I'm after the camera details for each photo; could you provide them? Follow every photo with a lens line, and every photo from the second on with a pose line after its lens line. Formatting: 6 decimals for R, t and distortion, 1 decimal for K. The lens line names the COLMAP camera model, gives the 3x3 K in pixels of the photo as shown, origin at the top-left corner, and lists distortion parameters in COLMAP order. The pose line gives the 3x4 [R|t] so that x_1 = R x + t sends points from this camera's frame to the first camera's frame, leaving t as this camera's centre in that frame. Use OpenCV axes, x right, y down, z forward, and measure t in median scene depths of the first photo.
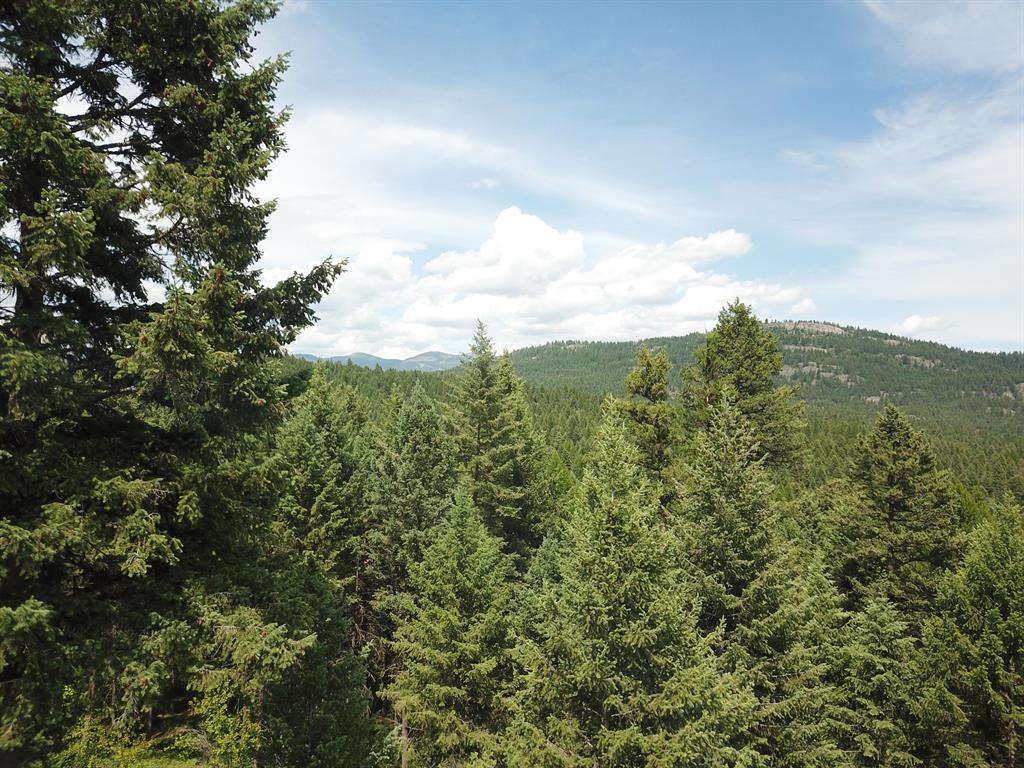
lens RADIAL K [[793.8, 0, 520.7], [0, 793.8, 390.5], [0, 0, 1]] dist [0.012878, -0.012778]
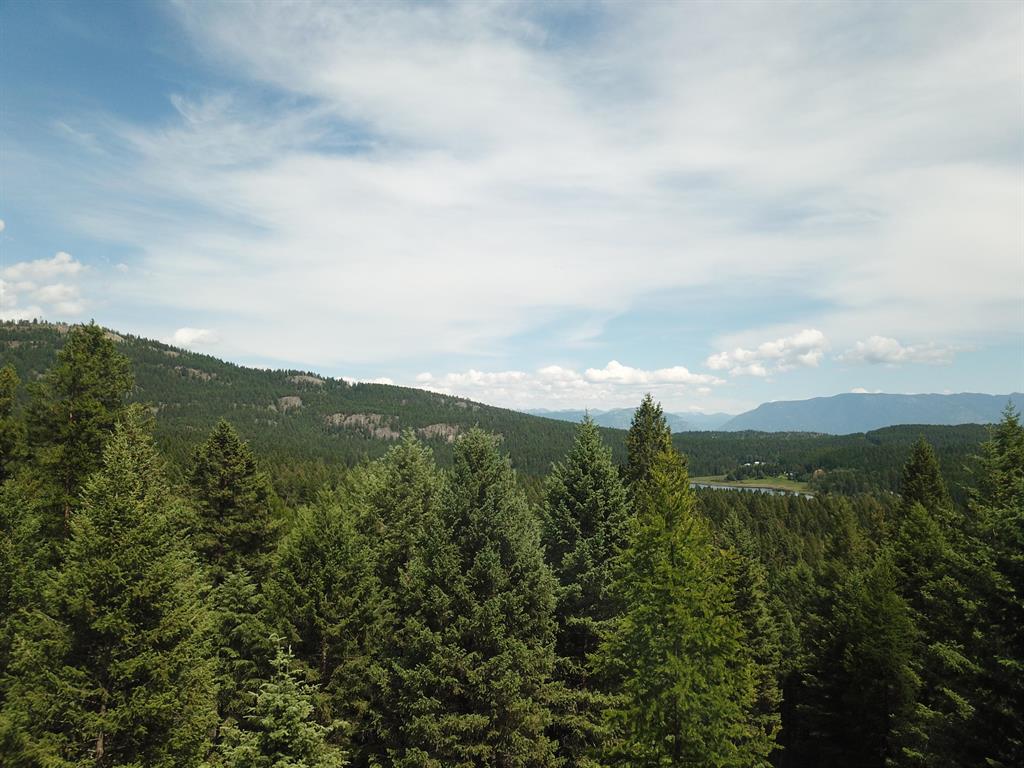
lens RADIAL K [[793.8, 0, 518.8], [0, 793.8, 385.7], [0, 0, 1]] dist [0.012878, -0.012778]
pose [[0.658739, 0.036749, 0.751474, -0.160071], [-0.022384, 0.999322, -0.029248, -0.009818], [-0.752039, 0.002446, 0.659114, -0.144574]]
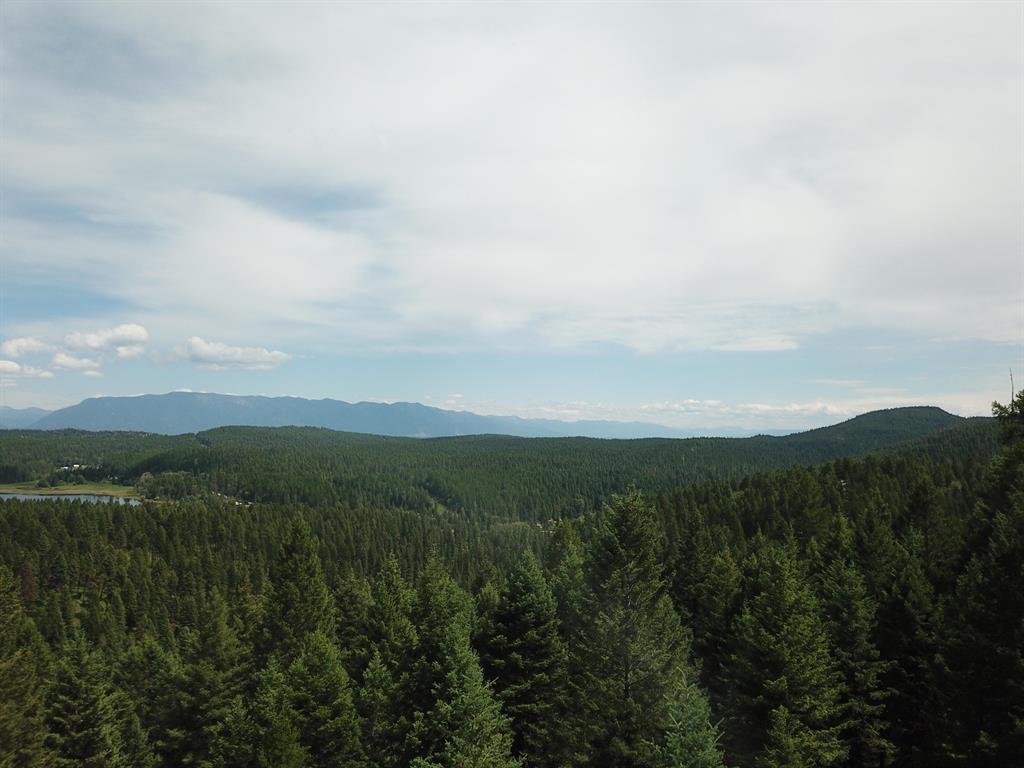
lens RADIAL K [[793.8, 0, 519.9], [0, 793.8, 394.9], [0, 0, 1]] dist [0.012878, -0.012778]
pose [[-0.078922, 0.041368, 0.996022, 0.016467], [-0.049505, 0.997743, -0.045362, -0.154722], [-0.995651, -0.052889, -0.076696, 0.008971]]
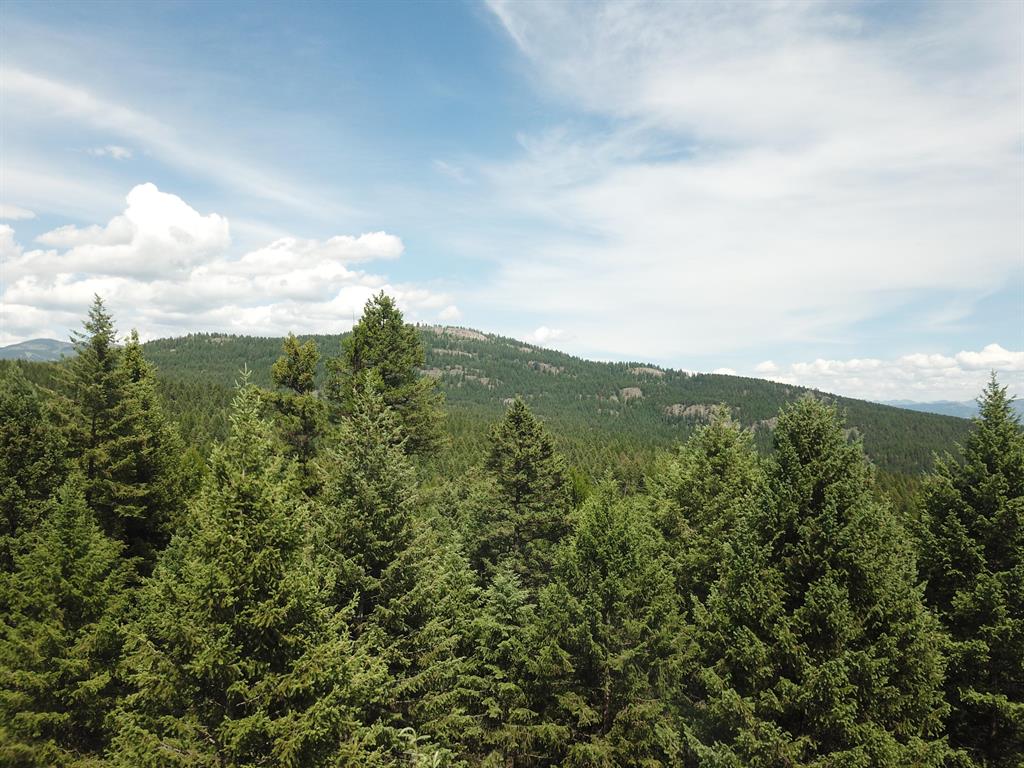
lens RADIAL K [[793.8, 0, 519.4], [0, 793.8, 393.2], [0, 0, 1]] dist [0.012878, -0.012778]
pose [[0.908999, 0.017552, 0.416430, 0.006595], [-0.019144, 0.999817, -0.000354, 0.011333], [-0.416359, -0.007650, 0.909168, 0.002598]]
